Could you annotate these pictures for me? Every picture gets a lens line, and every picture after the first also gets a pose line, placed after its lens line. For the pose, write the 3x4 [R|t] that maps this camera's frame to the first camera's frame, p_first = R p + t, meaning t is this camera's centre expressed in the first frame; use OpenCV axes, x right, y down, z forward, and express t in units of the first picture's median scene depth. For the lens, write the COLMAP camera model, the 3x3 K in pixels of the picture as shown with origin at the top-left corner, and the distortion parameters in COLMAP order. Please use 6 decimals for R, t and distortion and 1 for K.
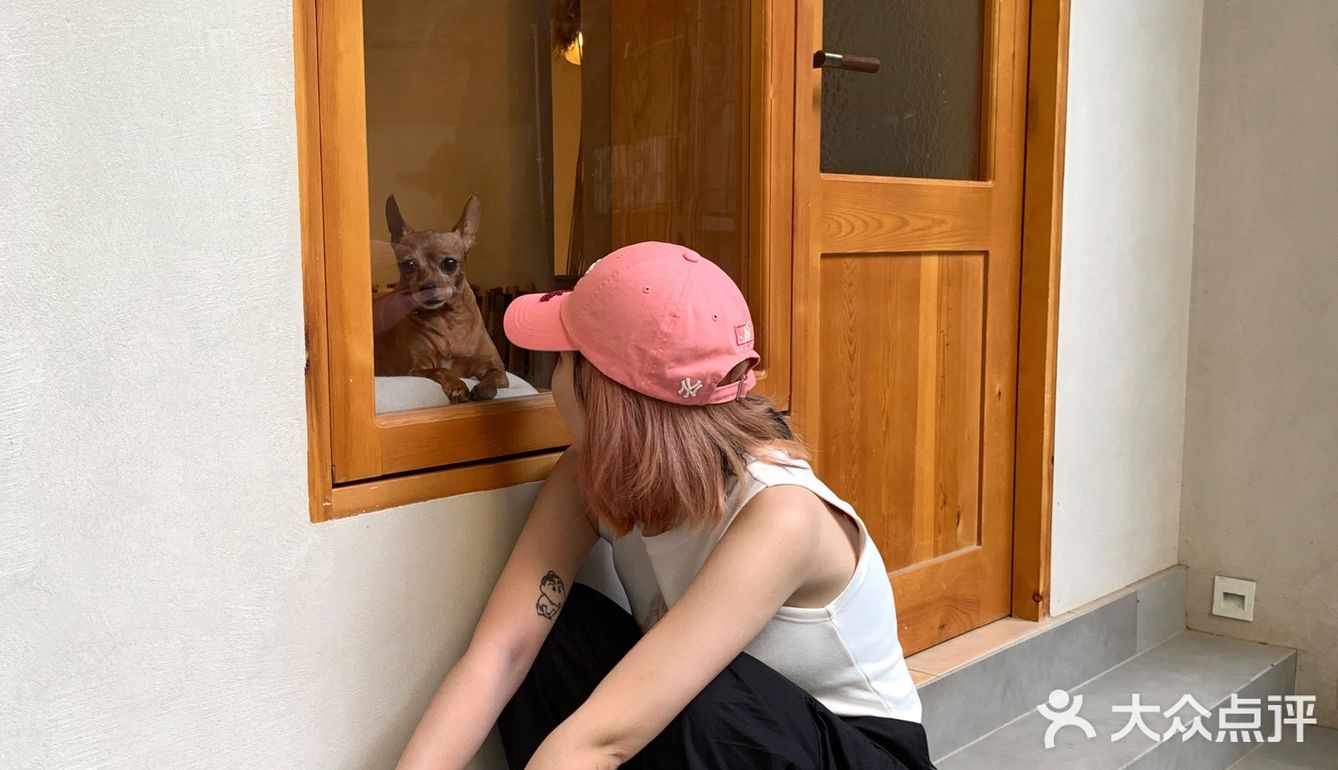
lens RADIAL K [[1436.3, 0, 667.3], [0, 1436.3, 407.1], [0, 0, 1]] dist [0.055705, 0.000000]
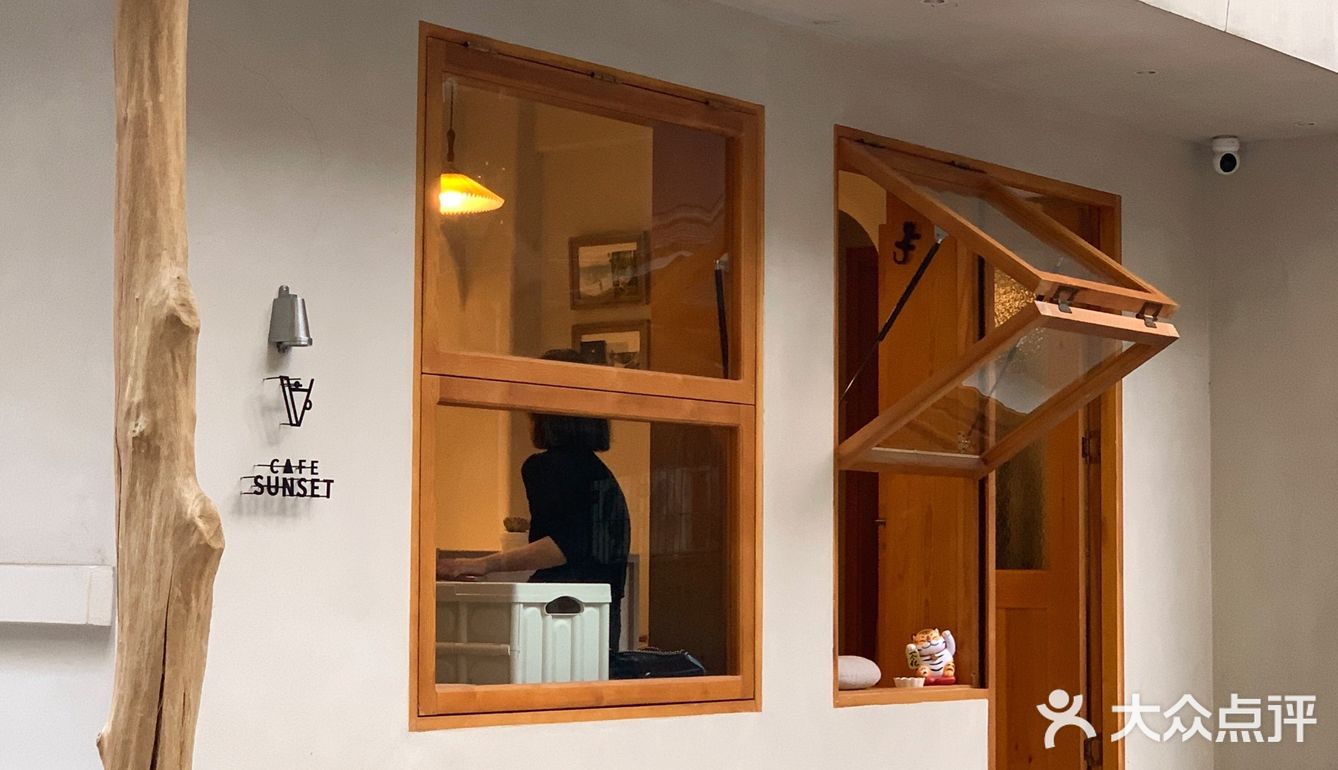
lens RADIAL K [[2862.7, 0, 670.7], [0, 2862.7, 385.1], [0, 0, 1]] dist [0.056845, 0.000000]
pose [[0.997218, 0.011849, 0.073594, -0.602451], [0.002142, 0.982324, -0.187178, 0.309099], [-0.074512, 0.186815, 0.979565, -2.728713]]
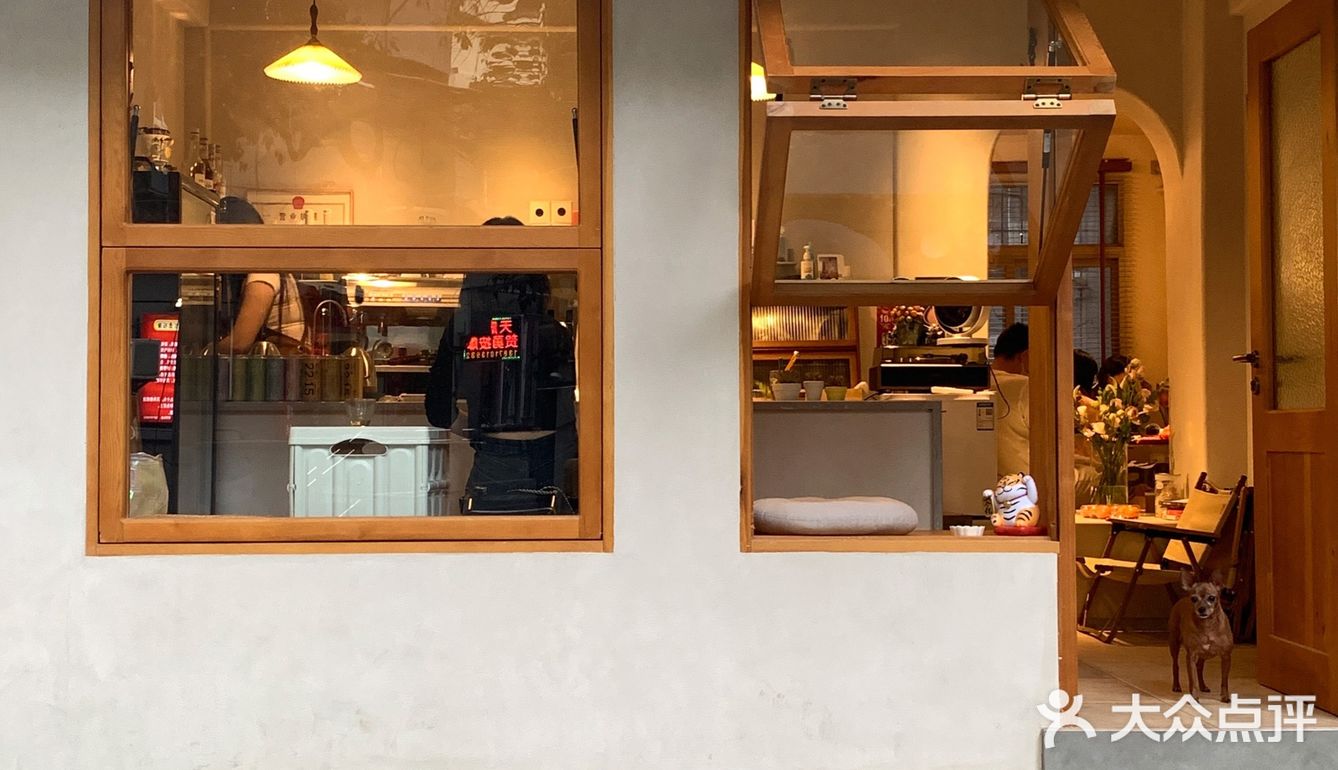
lens RADIAL K [[1971.8, 0, 671.4], [0, 1971.8, 384.3], [0, 0, 1]] dist [0.215095, 0.000000]
pose [[0.661746, -0.026685, -0.749253, 1.485959], [-0.088635, 0.989573, -0.113527, 0.124503], [0.744470, 0.141536, 0.652481, -0.921353]]
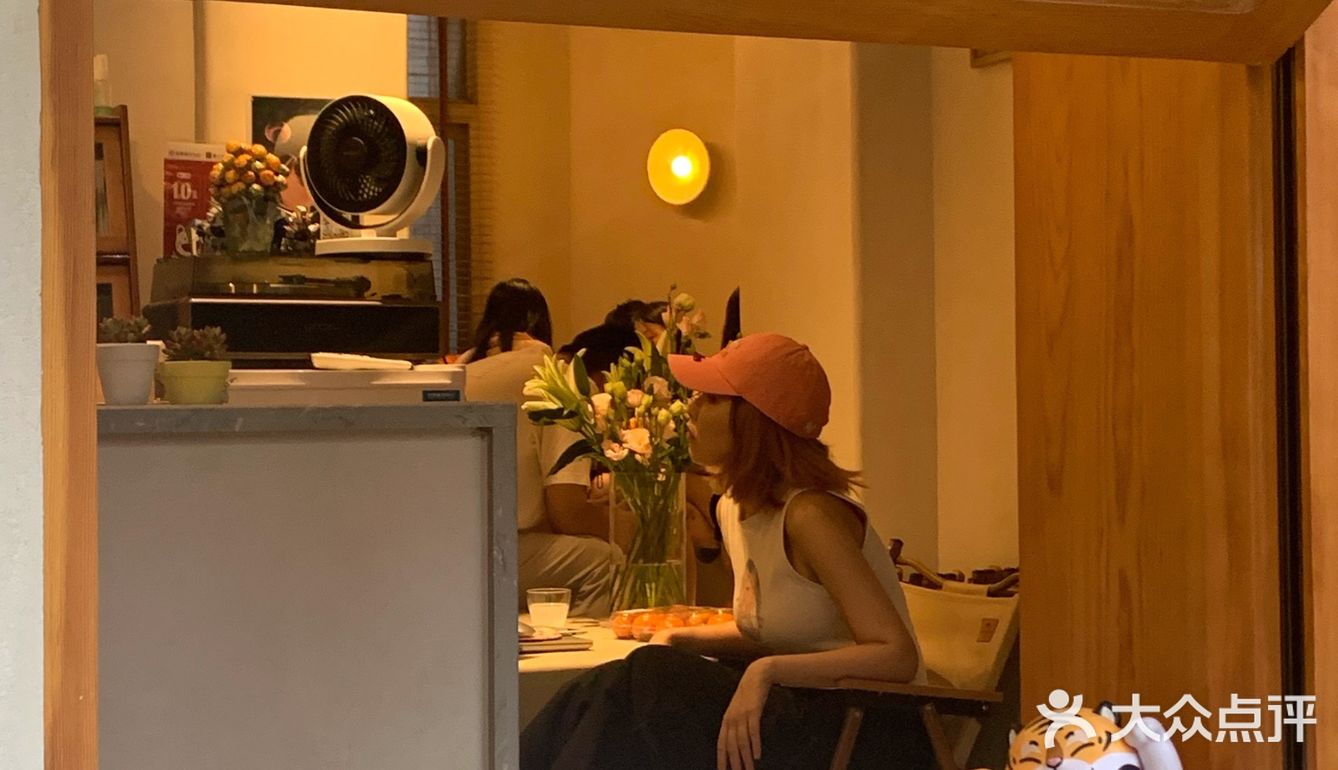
lens RADIAL K [[2437.2, 0, 668.1], [0, 2437.2, 386.3], [0, 0, 1]] dist [0.078893, 0.000000]
pose [[0.903768, -0.013485, -0.427810, 0.215815], [-0.041672, 0.991983, -0.119303, -0.074136], [0.425989, 0.125650, 0.895961, 0.167179]]
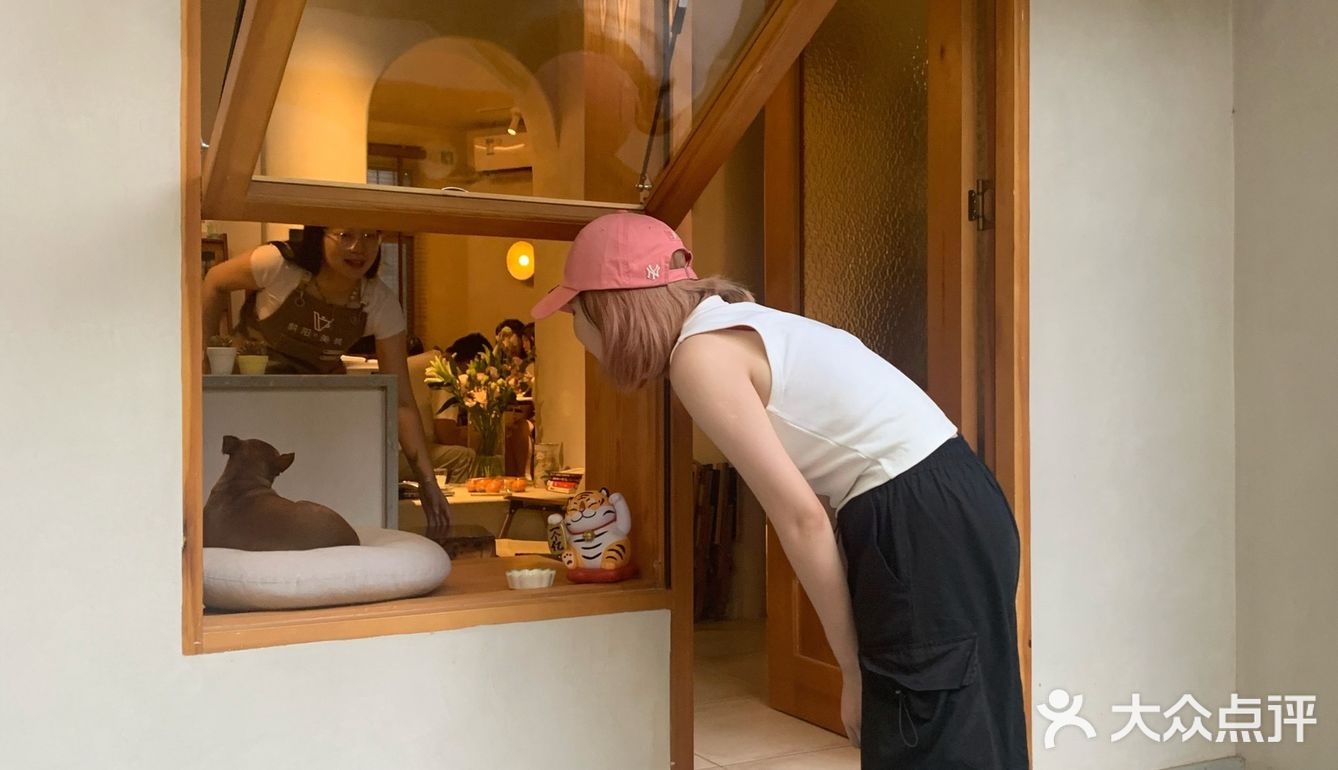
lens RADIAL K [[1364.9, 0, 661.1], [0, 1364.9, 382.6], [0, 0, 1]] dist [0.061138, 0.000000]
pose [[0.936100, -0.006246, -0.351679, 0.442368], [-0.037714, 0.992296, -0.118012, -0.029775], [0.349707, 0.123735, 0.928652, -0.099065]]
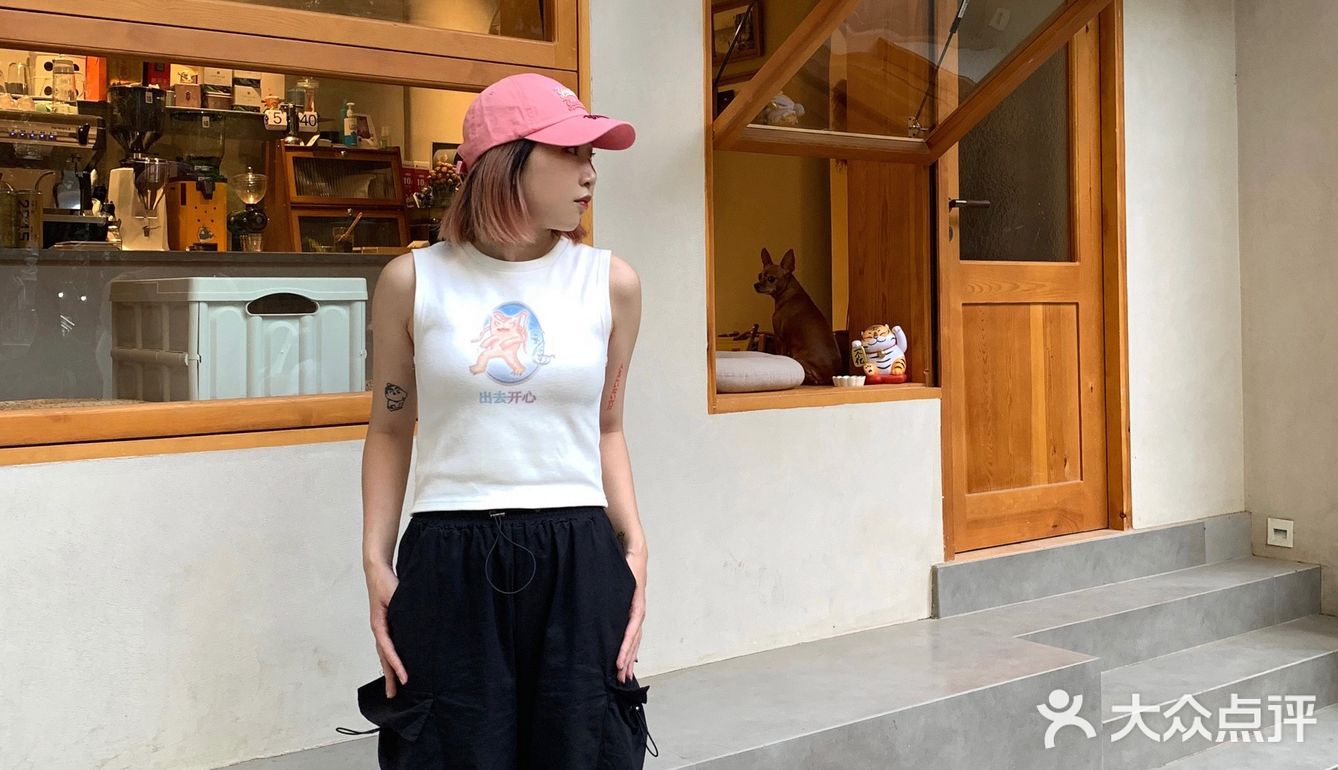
lens RADIAL K [[1504.8, 0, 709.9], [0, 1504.8, 268.2], [0, 0, 1]] dist [0.096064, 0.000000]
pose [[0.984116, -0.017424, -0.176667, 0.127464], [-0.008230, 0.989624, -0.143447, 0.126286], [0.177333, 0.142622, 0.973762, -0.930781]]
